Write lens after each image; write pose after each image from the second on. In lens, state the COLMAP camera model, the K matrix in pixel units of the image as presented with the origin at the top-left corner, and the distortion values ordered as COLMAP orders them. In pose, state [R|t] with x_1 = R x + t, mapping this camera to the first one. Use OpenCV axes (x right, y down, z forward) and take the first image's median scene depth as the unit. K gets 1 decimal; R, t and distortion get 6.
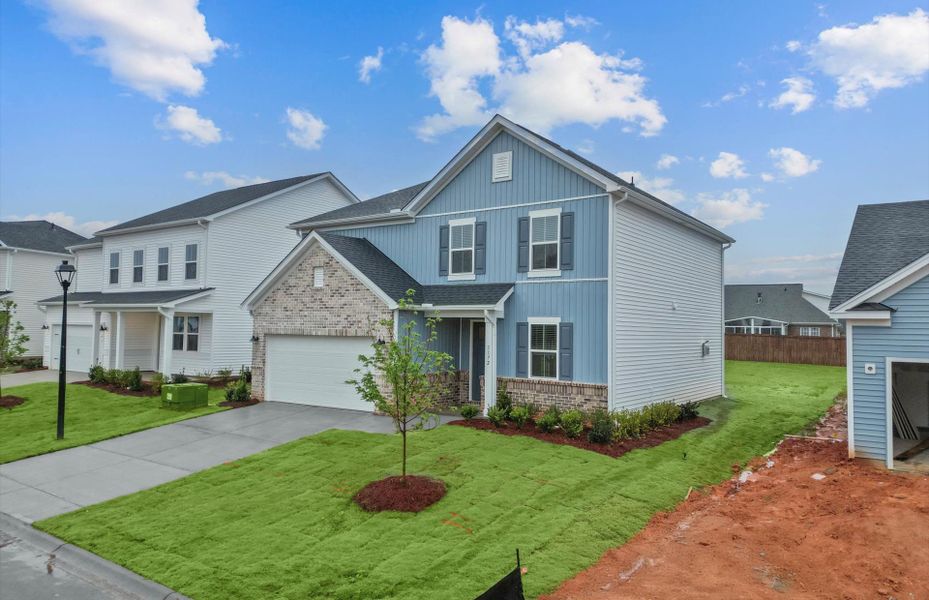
lens RADIAL K [[642.9, 0, 464.5], [0, 642.9, 300.0], [0, 0, 1]] dist [0.051172, 0.000134]
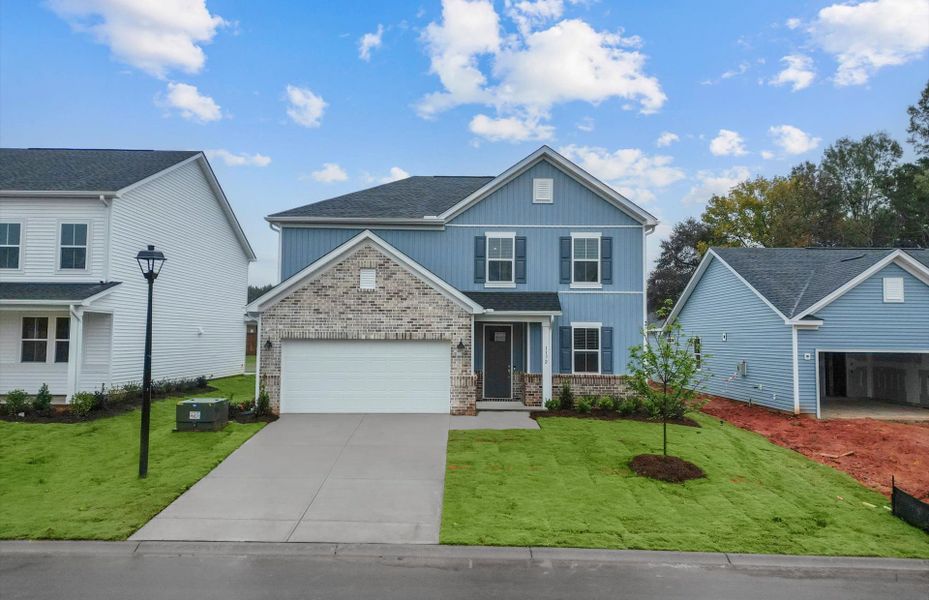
lens RADIAL K [[642.9, 0, 464.5], [0, 642.9, 300.0], [0, 0, 1]] dist [0.051172, 0.000134]
pose [[0.815469, 0.026692, 0.578186, -0.720739], [-0.023294, 0.999640, -0.013295, 0.006352], [-0.578332, -0.002626, 0.815797, 0.145793]]
